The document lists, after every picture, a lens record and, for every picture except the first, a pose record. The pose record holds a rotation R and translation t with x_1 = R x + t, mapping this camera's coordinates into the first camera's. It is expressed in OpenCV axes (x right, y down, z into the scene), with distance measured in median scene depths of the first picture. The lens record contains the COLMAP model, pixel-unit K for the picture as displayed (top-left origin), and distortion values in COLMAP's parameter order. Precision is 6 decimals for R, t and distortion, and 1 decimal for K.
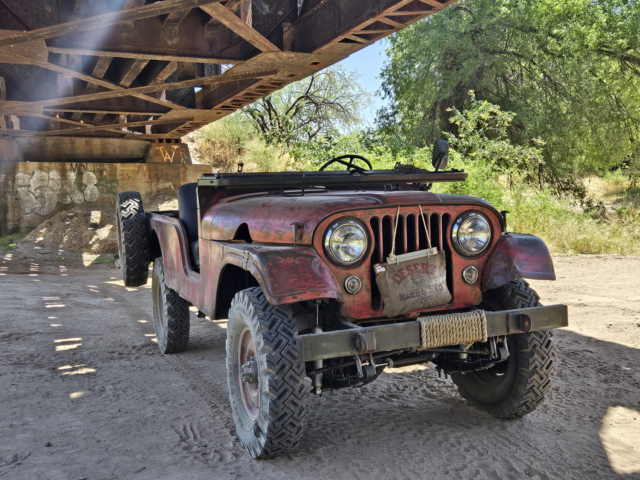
lens RADIAL K [[613.4, 0, 298.6], [0, 613.4, 222.8], [0, 0, 1]] dist [0.071140, -0.006446]
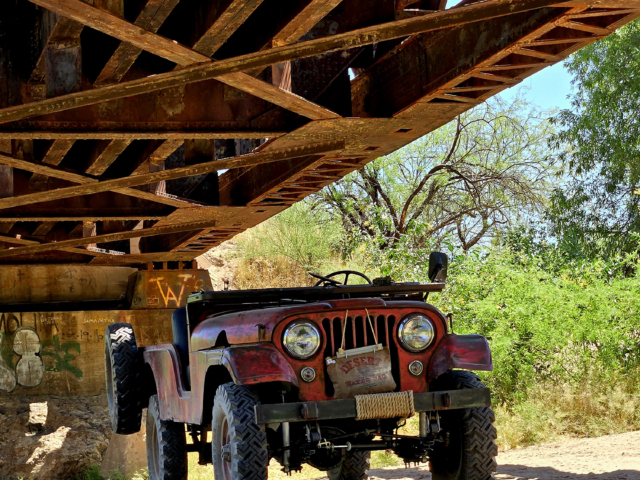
lens RADIAL K [[1276.9, 0, 320.0], [0, 1276.9, 240.0], [0, 0, 1]] dist [-0.400009, 3.946334]
pose [[0.995150, -0.038286, -0.090611, 0.190831], [0.024676, 0.988855, -0.146820, 0.113361], [0.095222, 0.143872, 0.985004, -0.826912]]
